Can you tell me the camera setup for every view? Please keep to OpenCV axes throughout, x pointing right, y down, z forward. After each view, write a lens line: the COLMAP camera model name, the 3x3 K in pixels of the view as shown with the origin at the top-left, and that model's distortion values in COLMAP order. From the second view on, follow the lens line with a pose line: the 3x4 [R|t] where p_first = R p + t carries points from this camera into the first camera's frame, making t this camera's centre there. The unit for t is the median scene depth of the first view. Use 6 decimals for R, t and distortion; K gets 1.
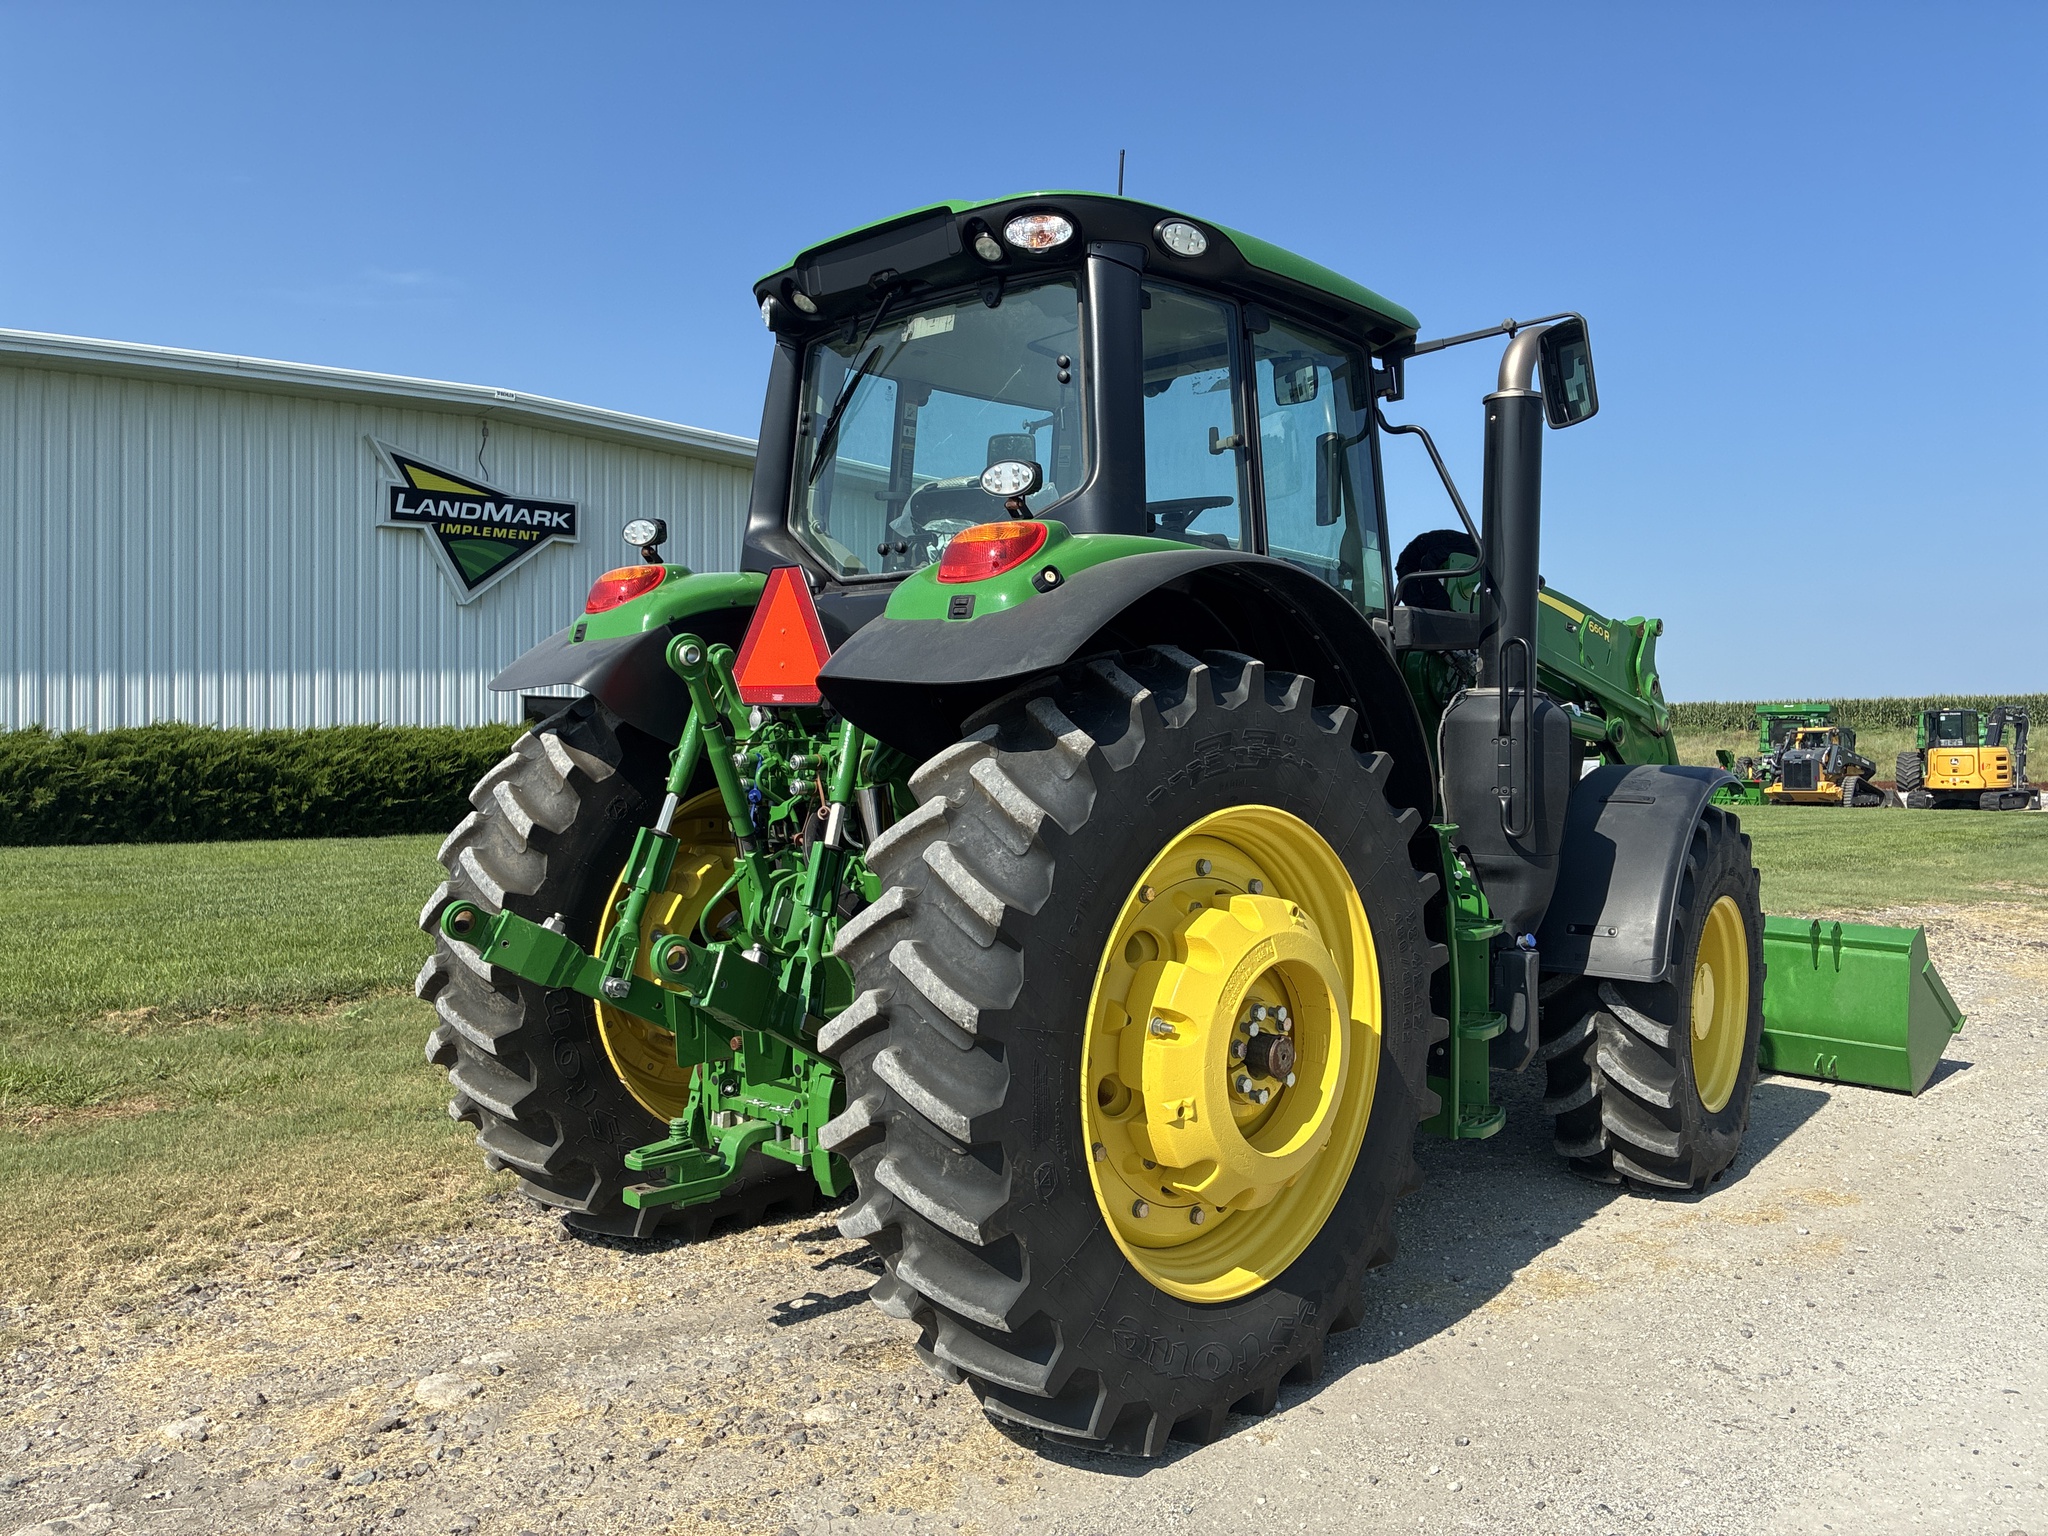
lens RADIAL K [[1630.3, 0, 977.7], [0, 1630.3, 763.9], [0, 0, 1]] dist [0.007878, 0.118650]
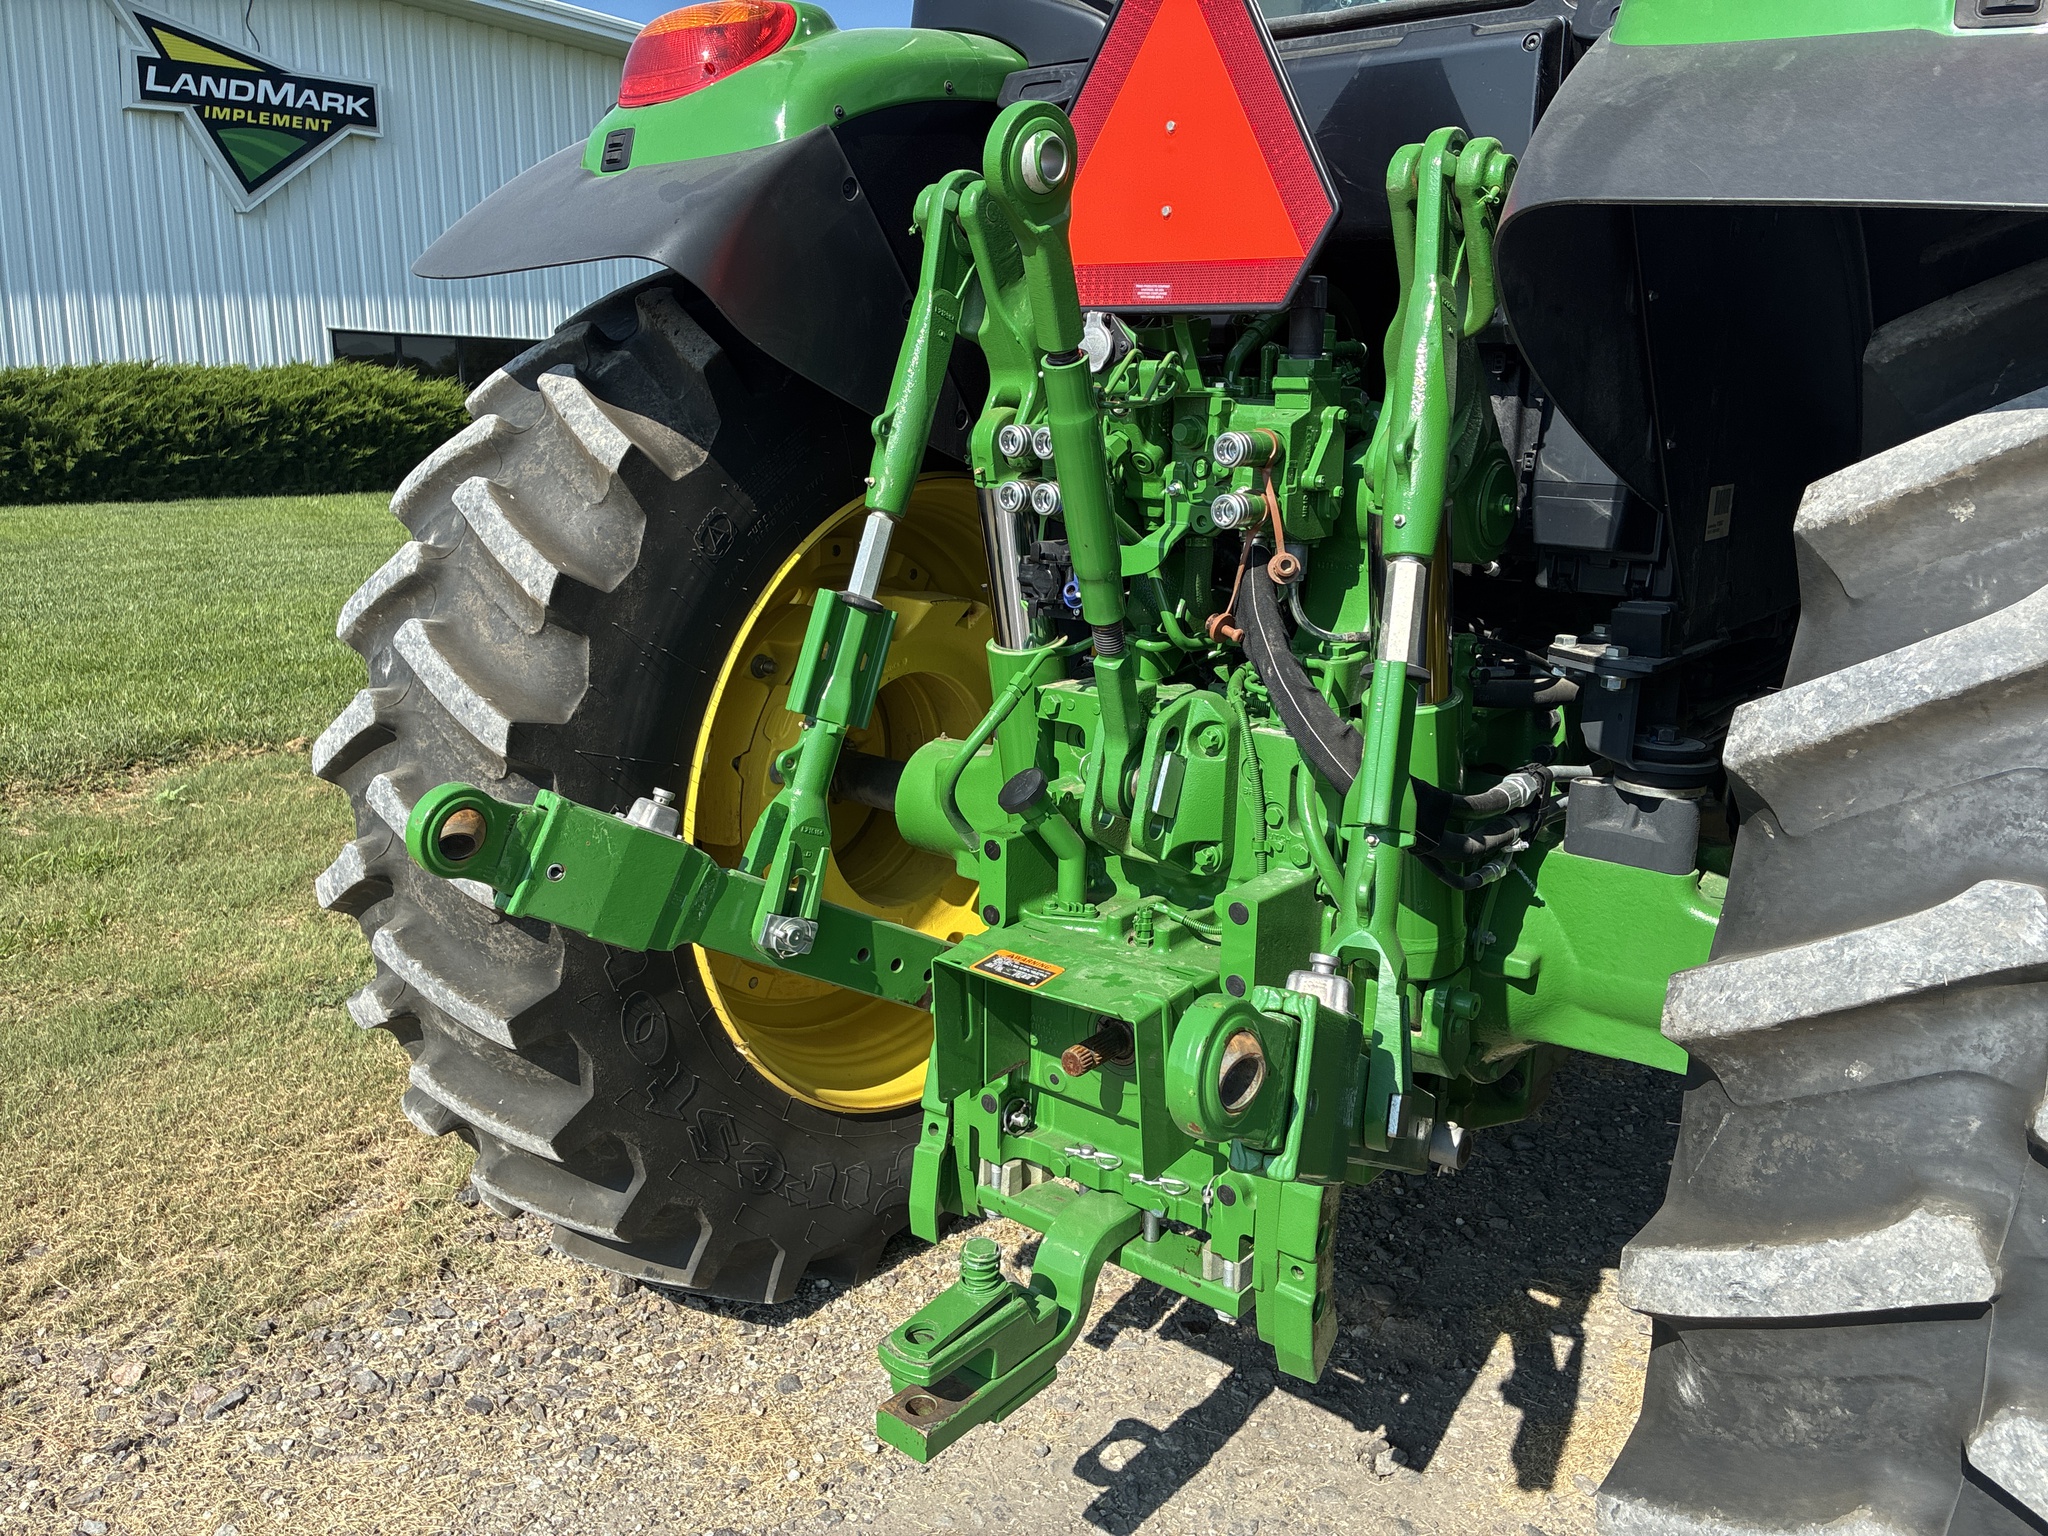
lens RADIAL K [[1619.6, 0, 1023.0], [0, 1619.6, 794.7], [0, 0, 1]] dist [0.089491, -0.122767]
pose [[0.992328, -0.022538, 0.121561, -0.139641], [-0.005553, 0.974125, 0.225943, -0.005626], [-0.123508, -0.224885, 0.966526, 0.364209]]
